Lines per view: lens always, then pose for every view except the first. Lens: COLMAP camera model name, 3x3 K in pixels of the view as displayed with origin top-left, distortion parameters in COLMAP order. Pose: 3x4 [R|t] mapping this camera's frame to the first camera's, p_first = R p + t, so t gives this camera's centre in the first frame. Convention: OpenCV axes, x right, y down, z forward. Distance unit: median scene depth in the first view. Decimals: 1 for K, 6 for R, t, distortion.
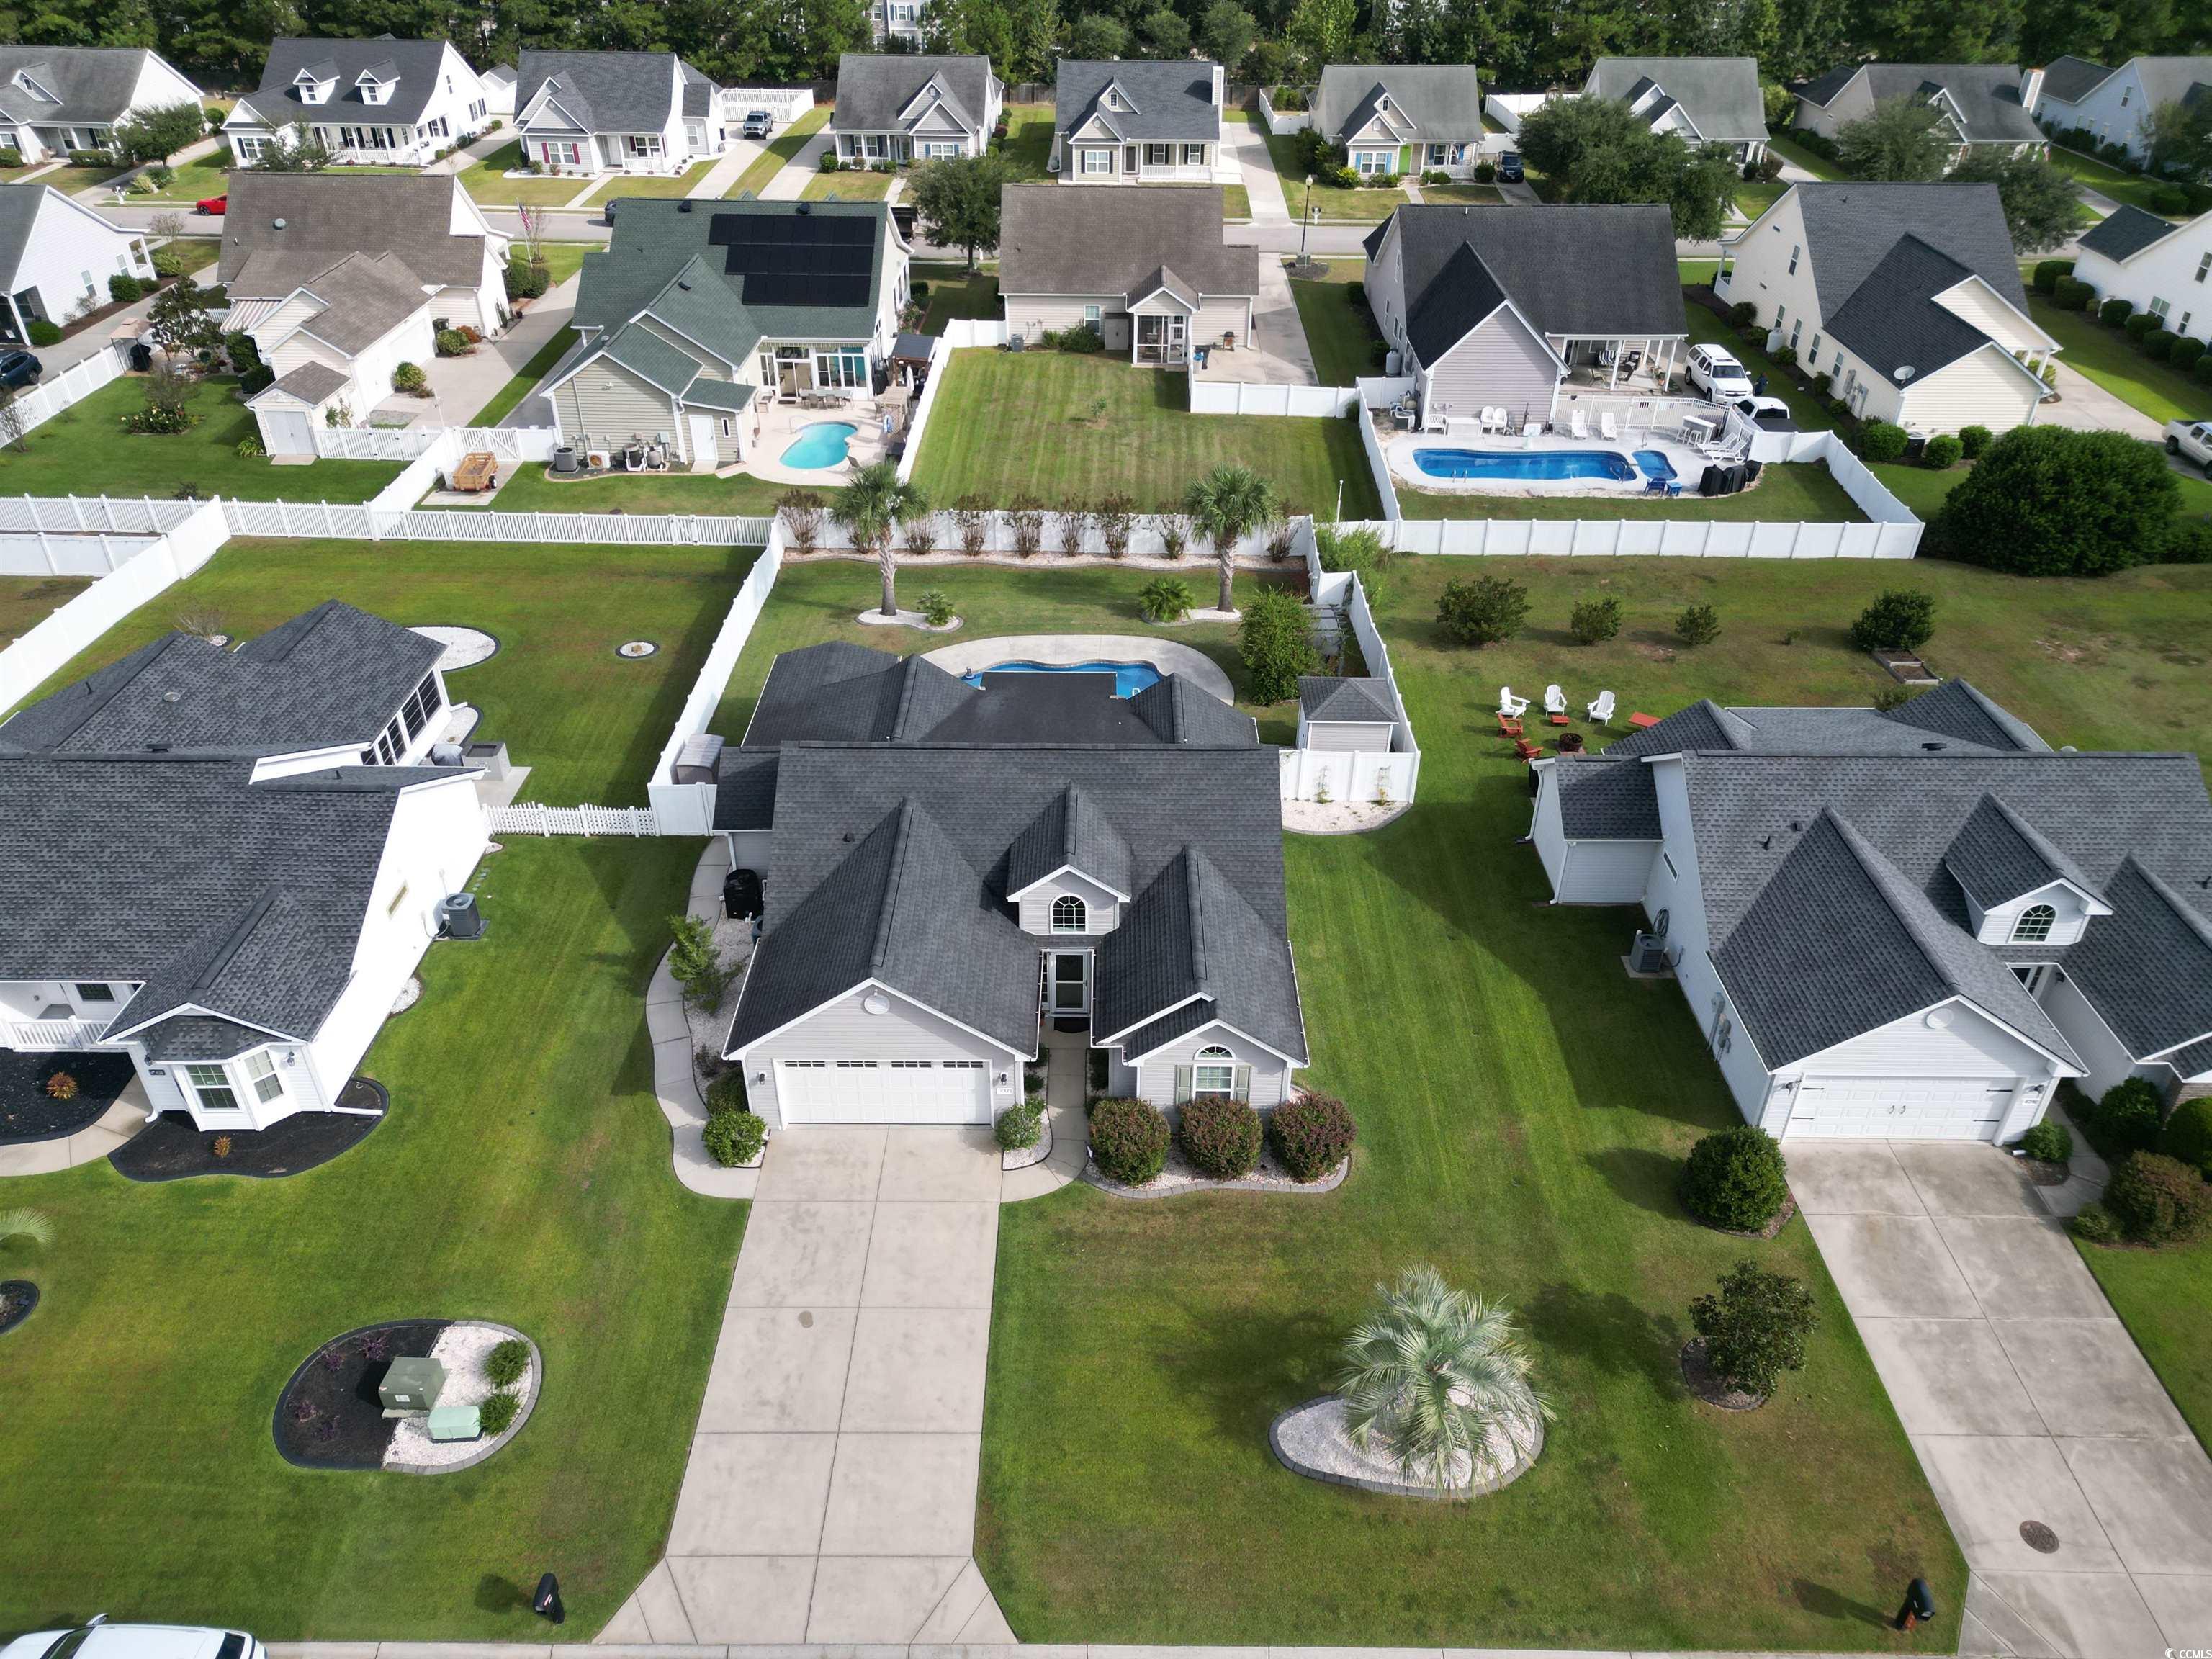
lens RADIAL K [[1544.3, 0, 1106.2], [0, 1544.3, 824.1], [0, 0, 1]] dist [0.063162, -0.064129]
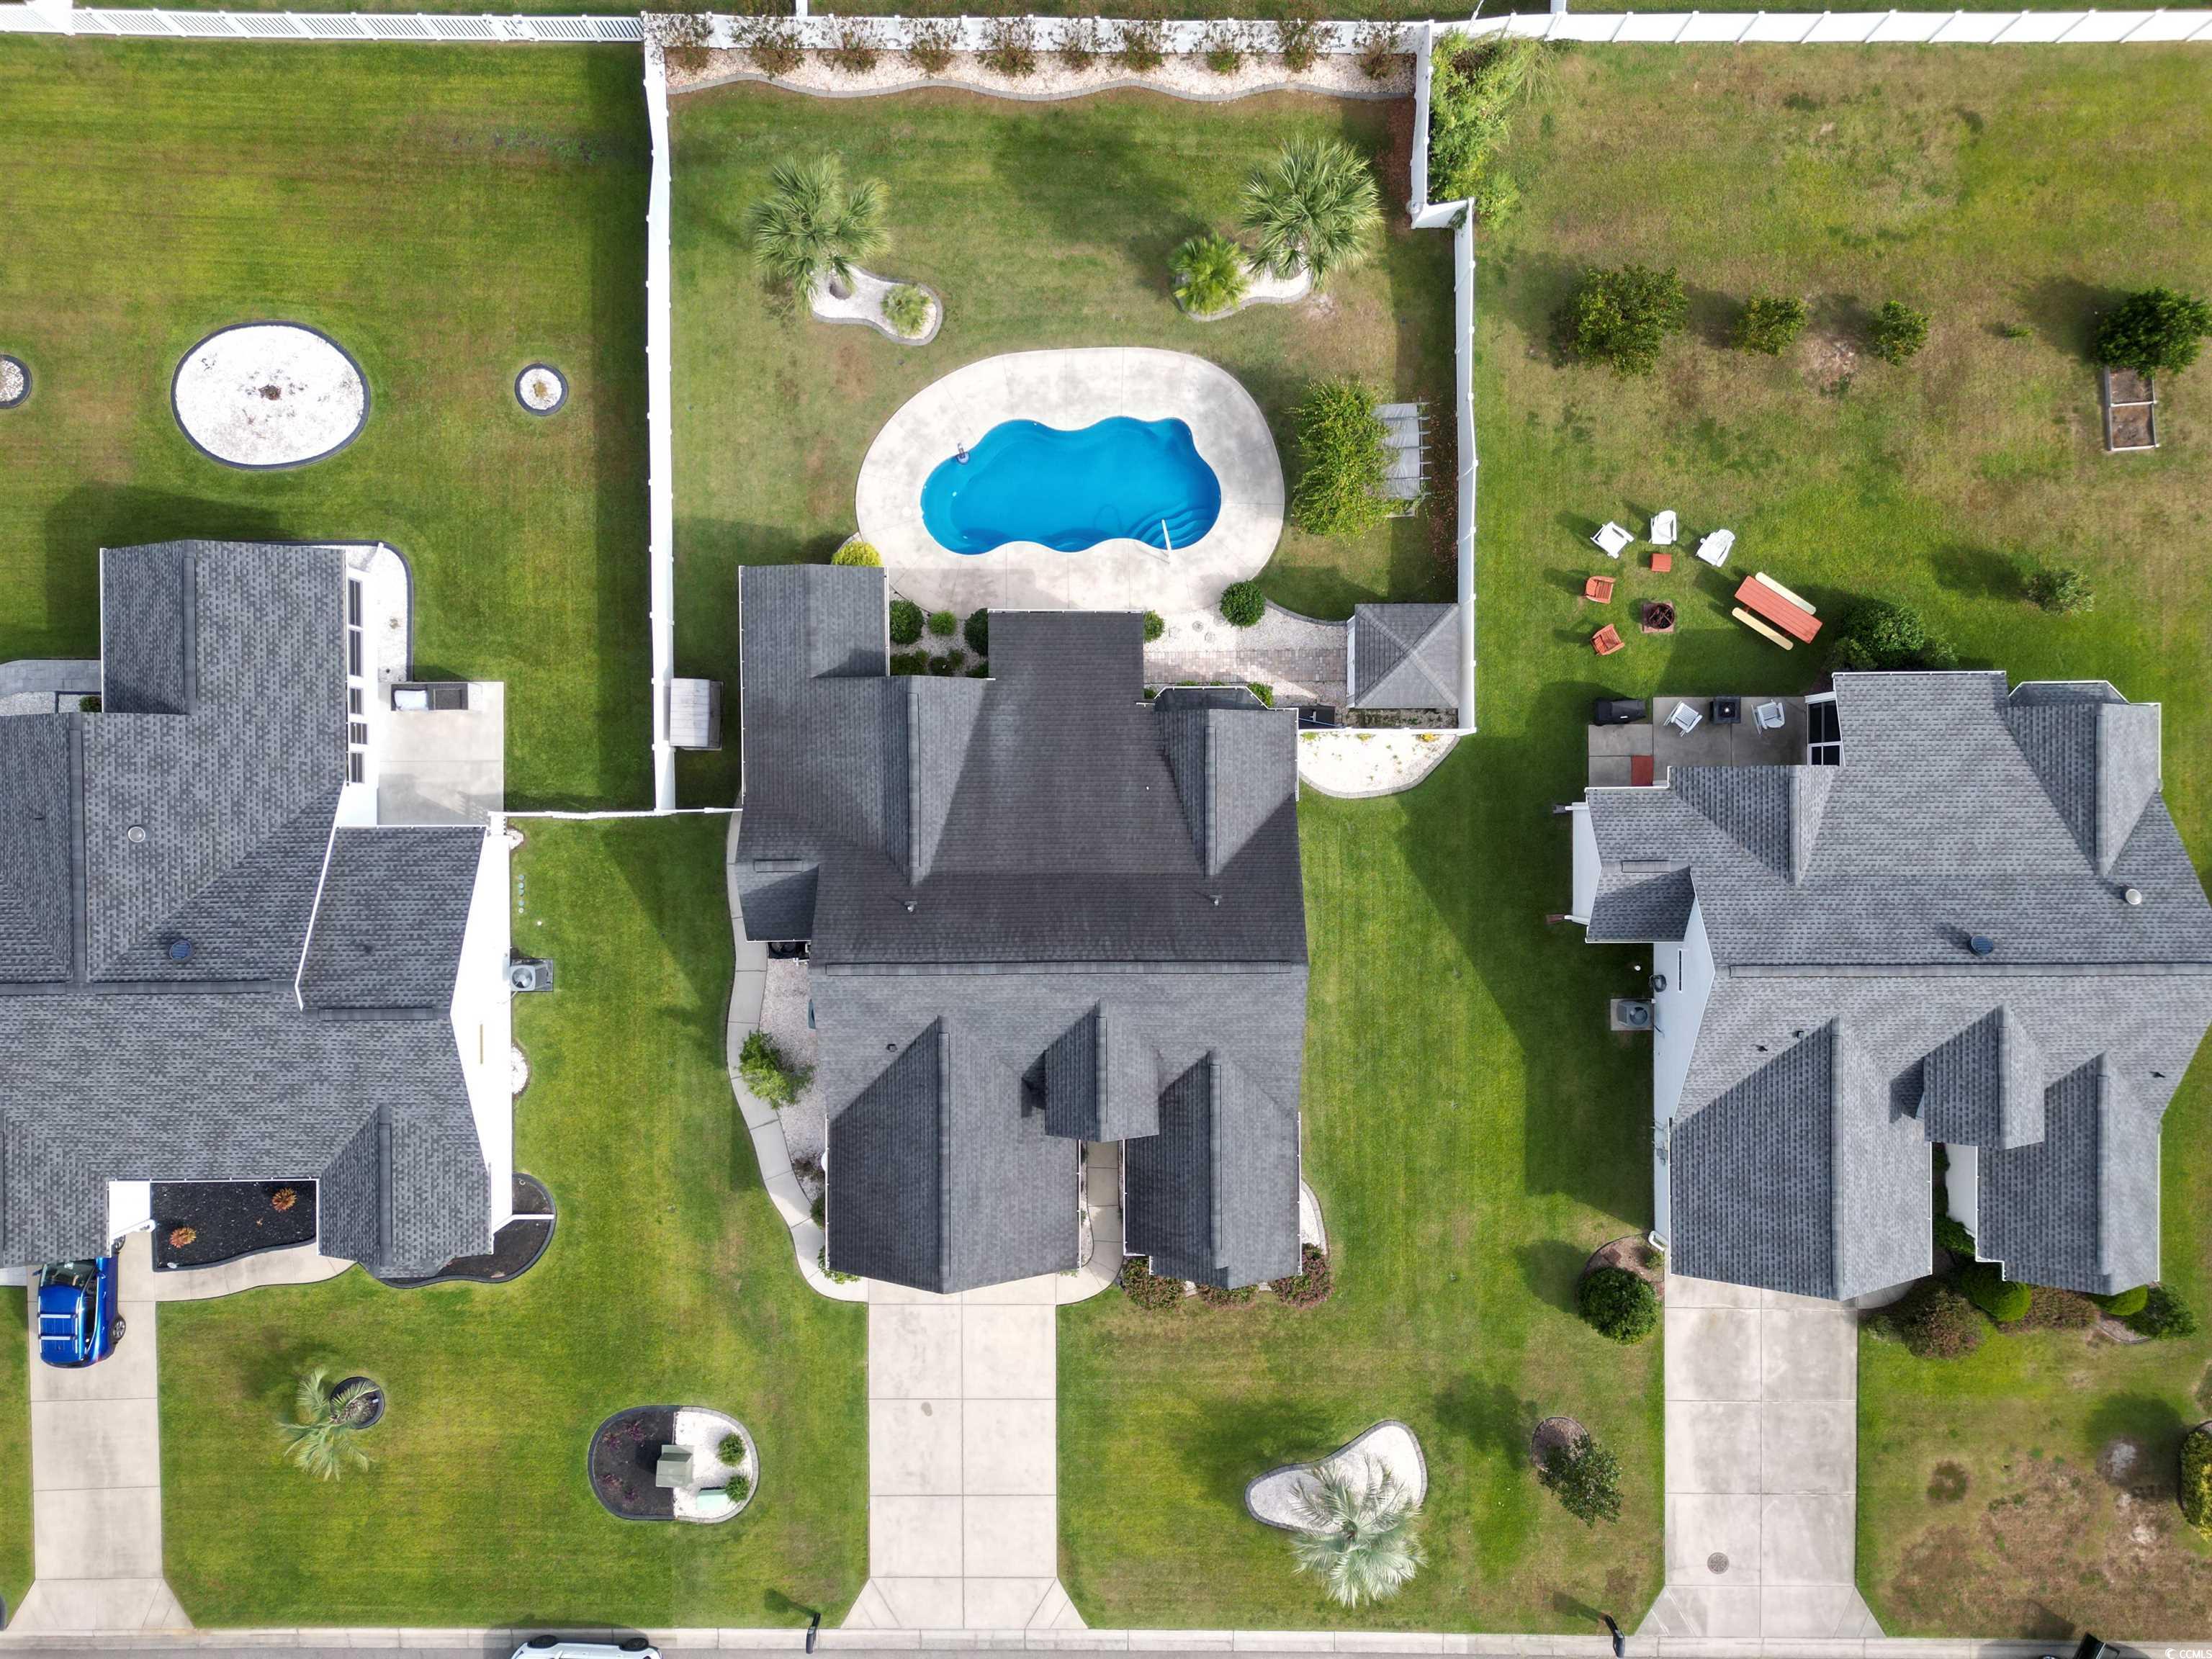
lens RADIAL K [[1544.3, 0, 1106.2], [0, 1544.3, 824.1], [0, 0, 1]] dist [0.063162, -0.064129]
pose [[0.999875, -0.007558, -0.013911, -0.004591], [0.015781, 0.546011, 0.837629, -1.141318], [0.001264, -0.837744, 0.546062, 0.655006]]
